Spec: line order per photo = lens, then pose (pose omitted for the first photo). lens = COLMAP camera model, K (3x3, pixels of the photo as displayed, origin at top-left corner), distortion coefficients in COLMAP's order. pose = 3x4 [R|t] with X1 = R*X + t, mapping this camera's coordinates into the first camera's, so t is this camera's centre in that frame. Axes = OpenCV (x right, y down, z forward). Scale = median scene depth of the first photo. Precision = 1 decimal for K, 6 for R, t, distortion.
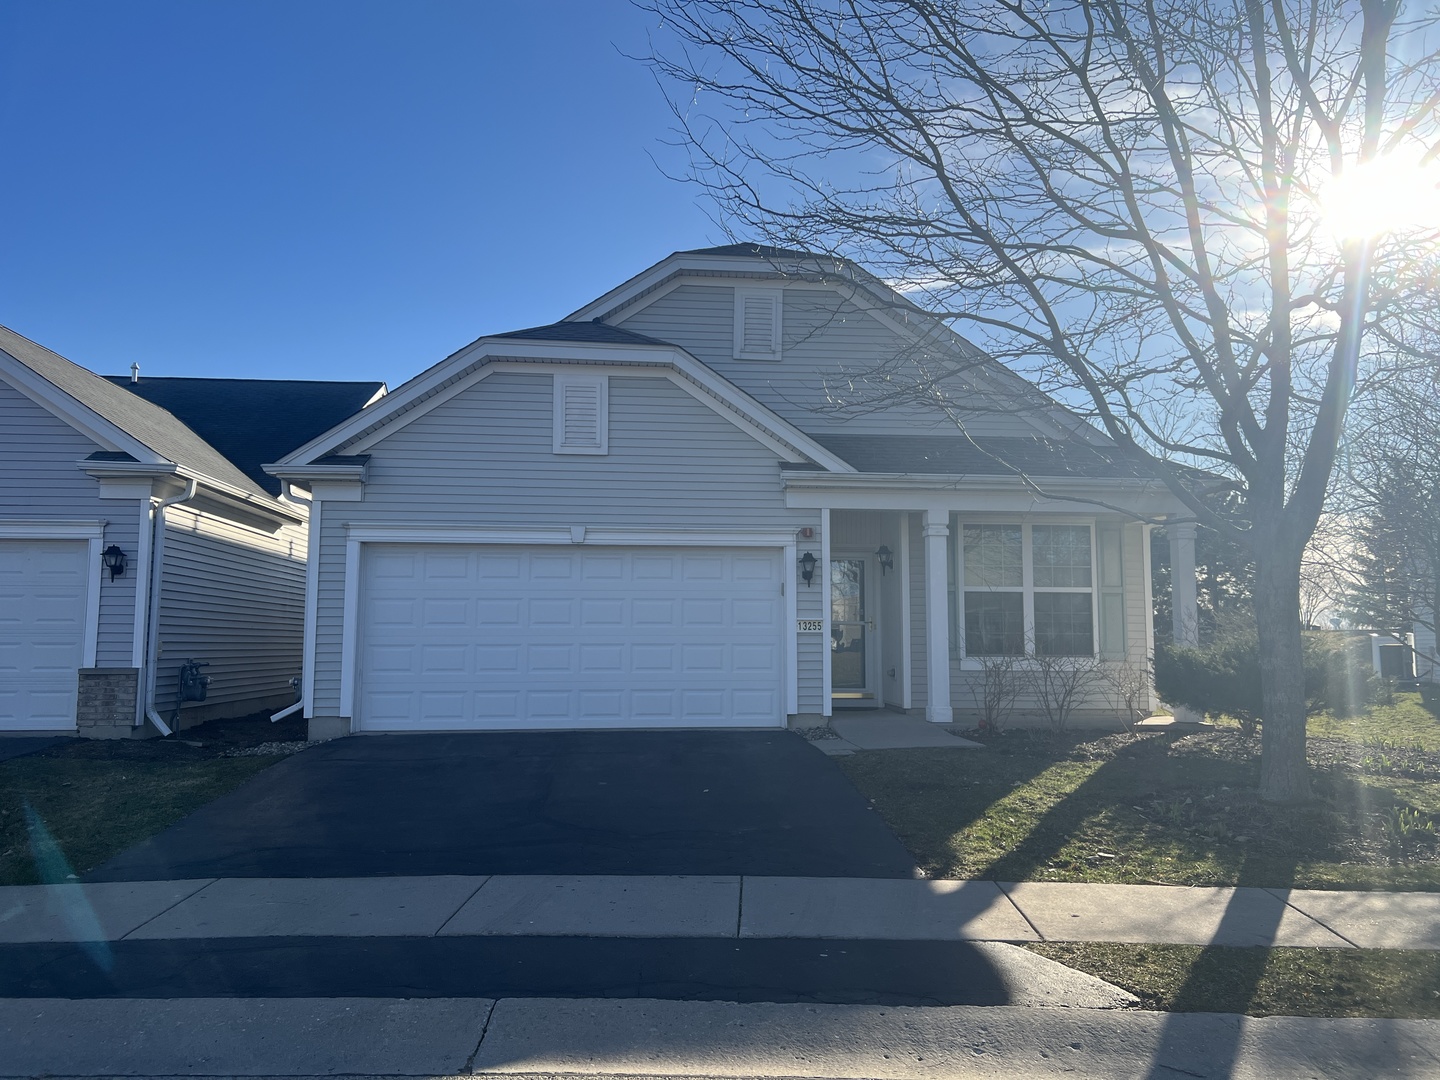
lens RADIAL K [[1080.1, 0, 719.1], [0, 1080.1, 537.8], [0, 0, 1]] dist [0.034957, -0.042060]
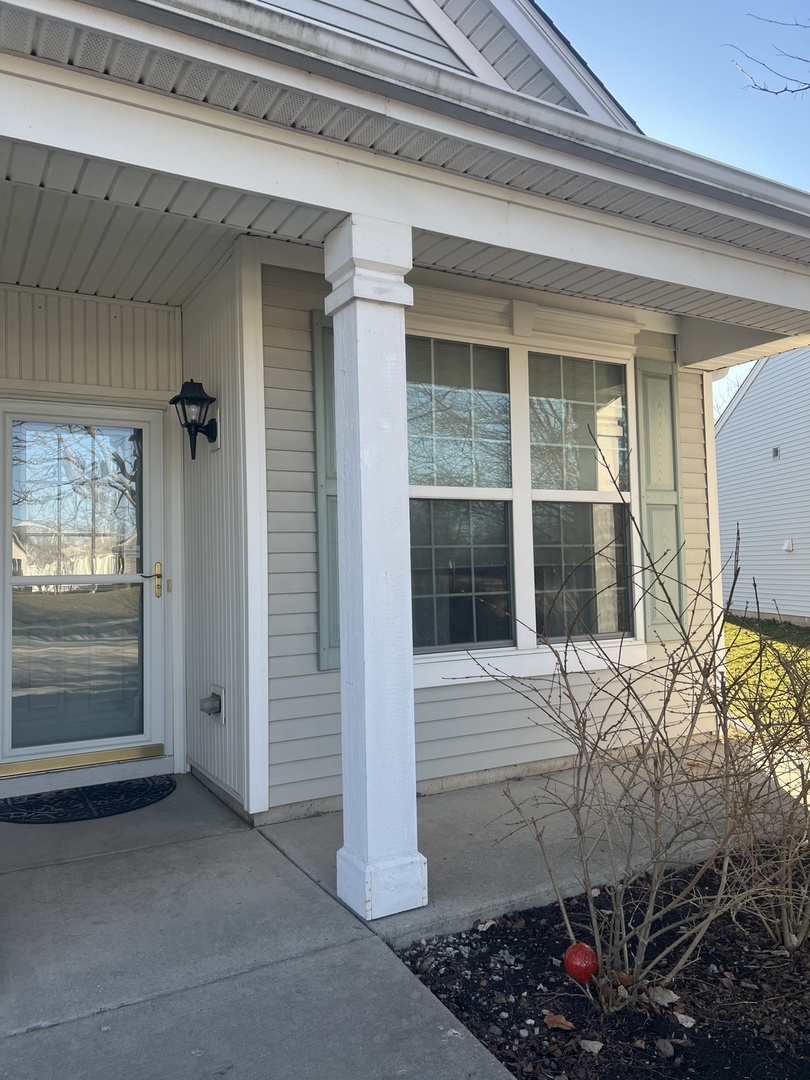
lens RADIAL K [[810.1, 0, 407.3], [0, 810.1, 535.3], [0, 0, 1]] dist [0.034957, -0.042060]
pose [[0.909987, -0.004512, 0.414613, 0.102876], [-0.021800, 0.998037, 0.058707, 0.046109], [-0.414064, -0.062462, 0.908102, 0.713643]]
